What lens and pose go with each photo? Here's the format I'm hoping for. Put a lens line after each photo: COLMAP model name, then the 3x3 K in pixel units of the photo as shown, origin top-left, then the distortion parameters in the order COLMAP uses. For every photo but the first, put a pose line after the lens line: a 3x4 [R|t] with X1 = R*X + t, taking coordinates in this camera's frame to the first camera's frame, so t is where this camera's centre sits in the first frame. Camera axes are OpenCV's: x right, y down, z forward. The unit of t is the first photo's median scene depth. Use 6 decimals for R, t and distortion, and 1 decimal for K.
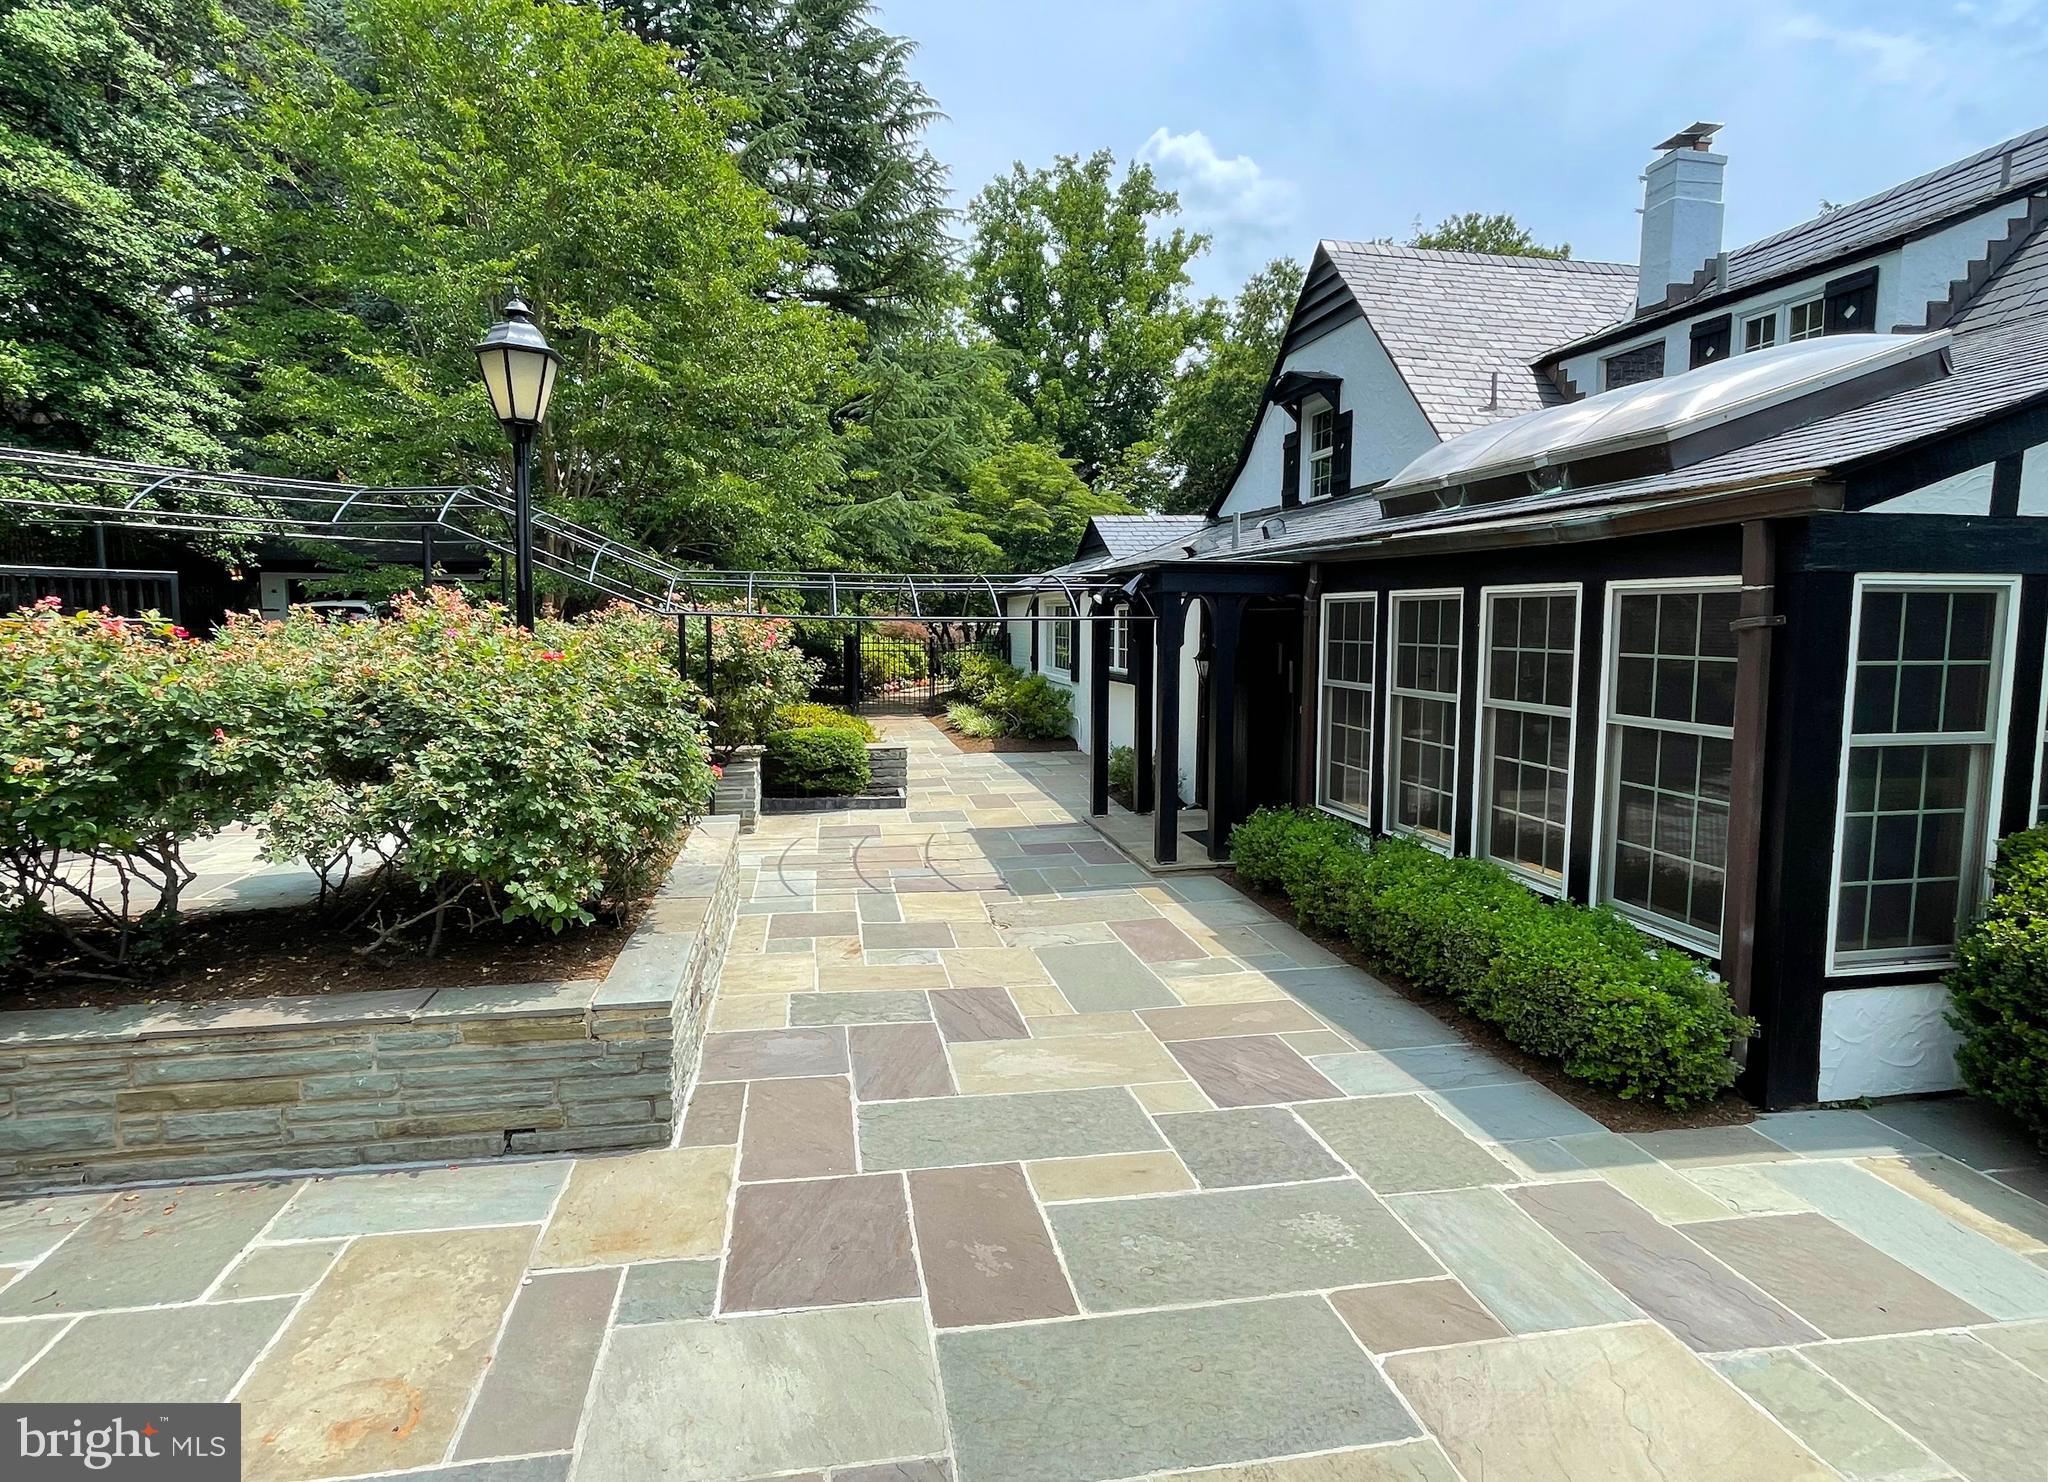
lens RADIAL K [[1067.4, 0, 999.2], [0, 1067.4, 705.1], [0, 0, 1]] dist [0.004106, 0.000220]
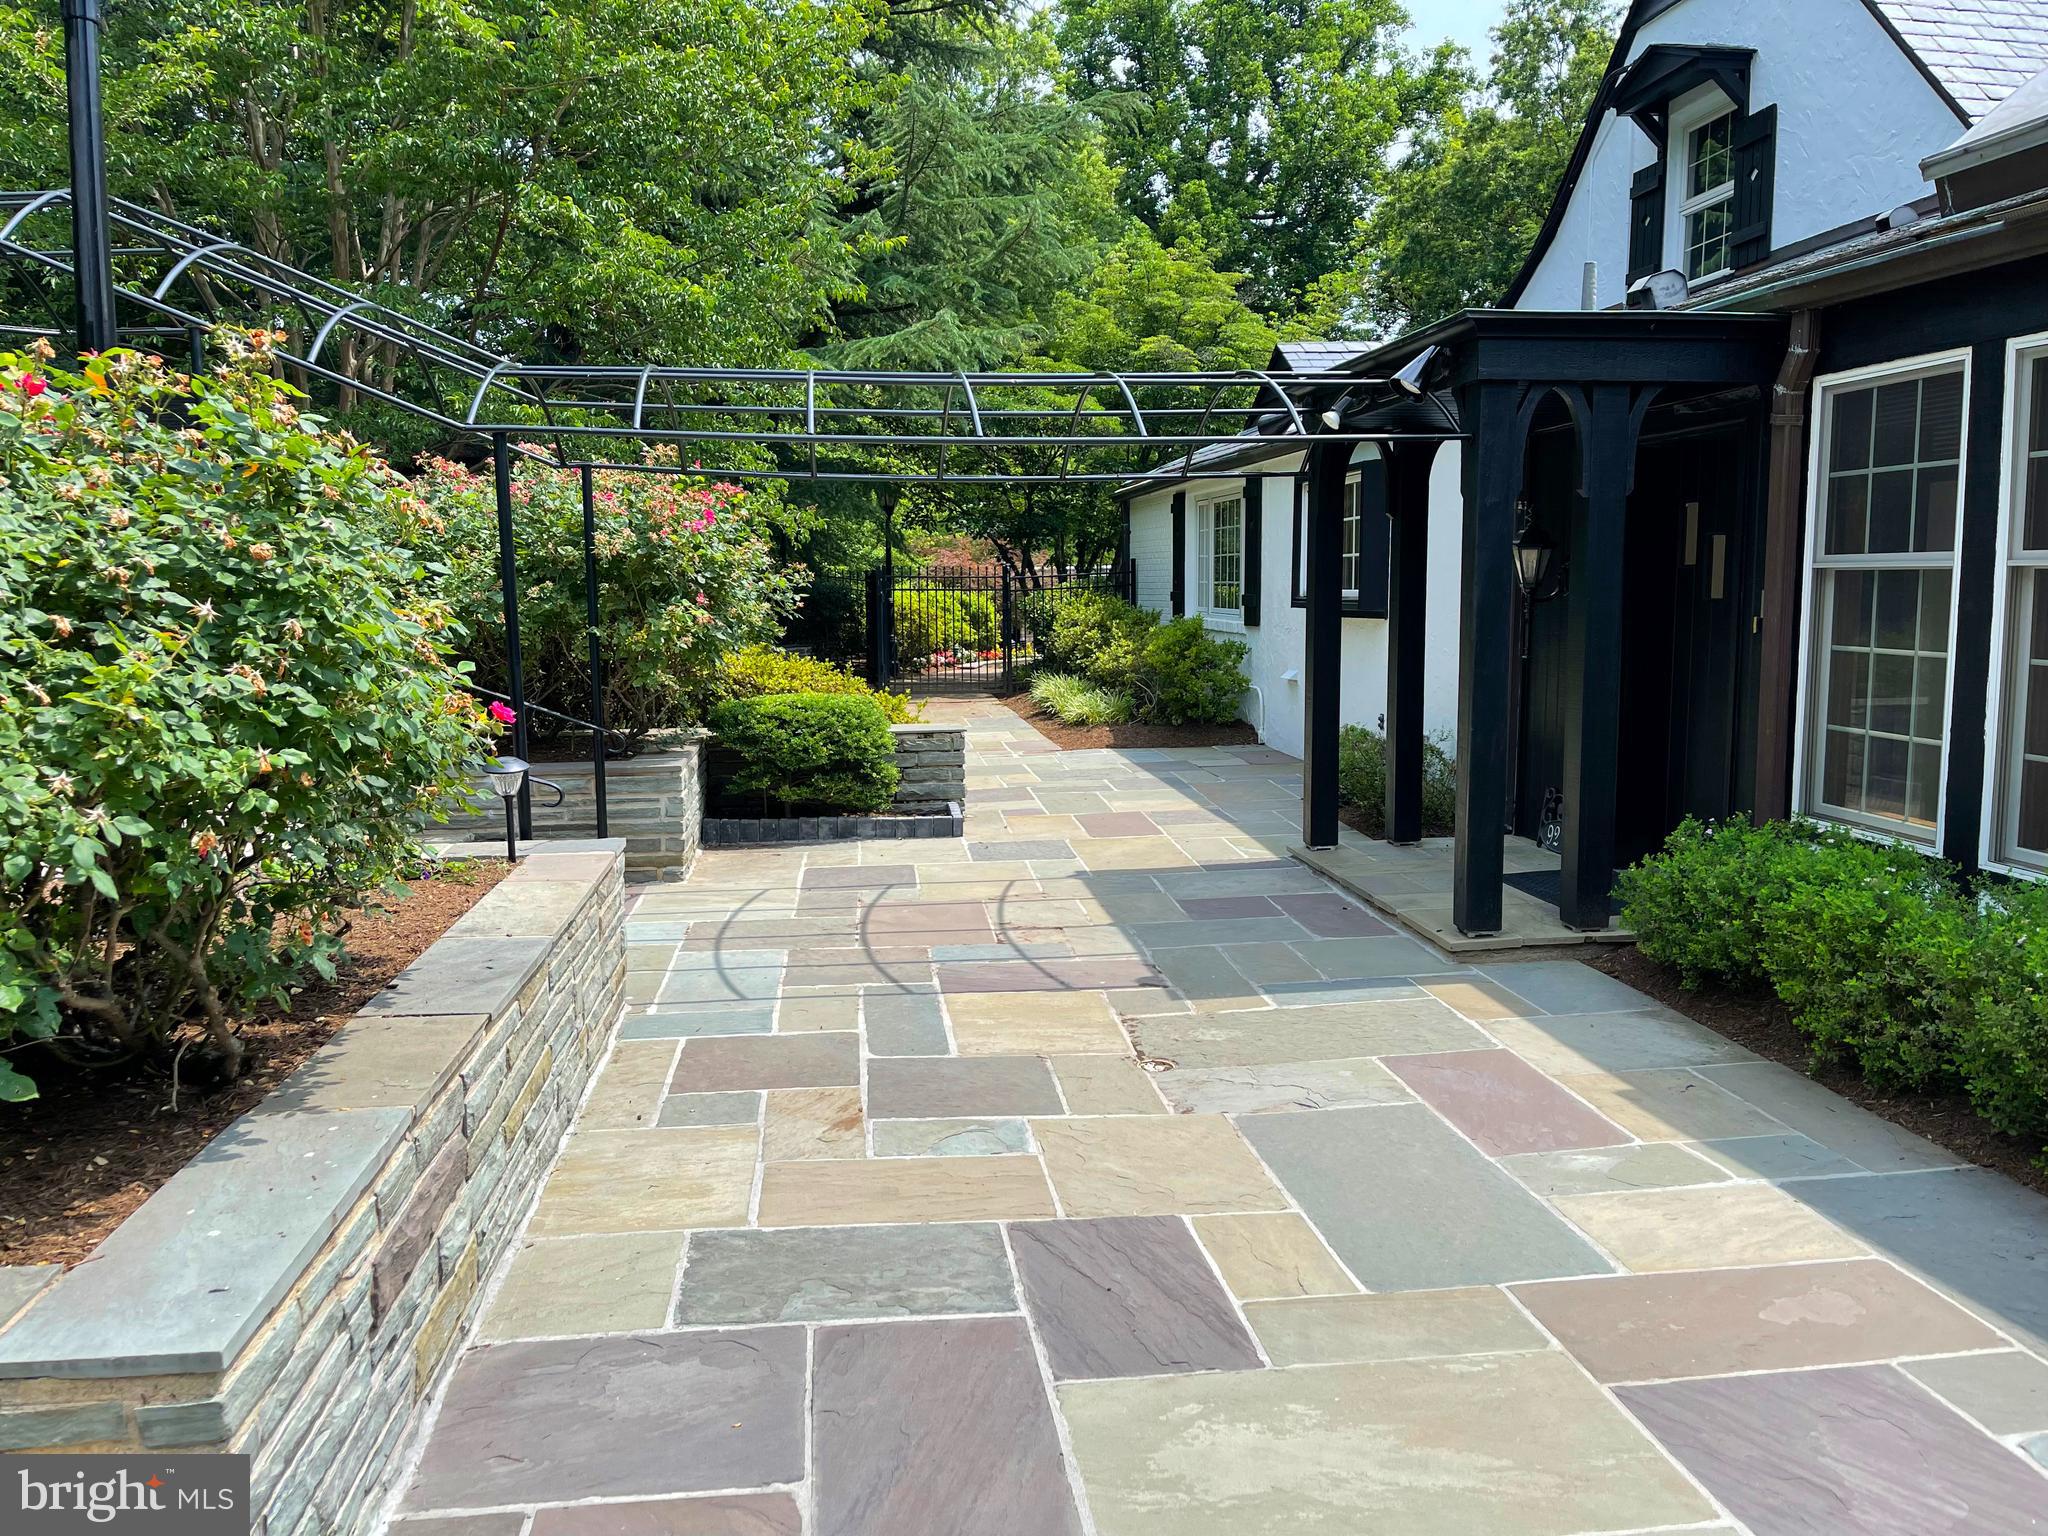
lens RADIAL K [[1572.0, 0, 1024.5], [0, 1572.0, 765.0], [0, 0, 1]] dist [-0.001744, -0.017052]
pose [[0.998640, -0.006274, -0.051758, -0.015250], [0.008226, 0.999259, 0.037600, 0.033758], [0.051483, -0.037975, 0.997952, 0.221867]]
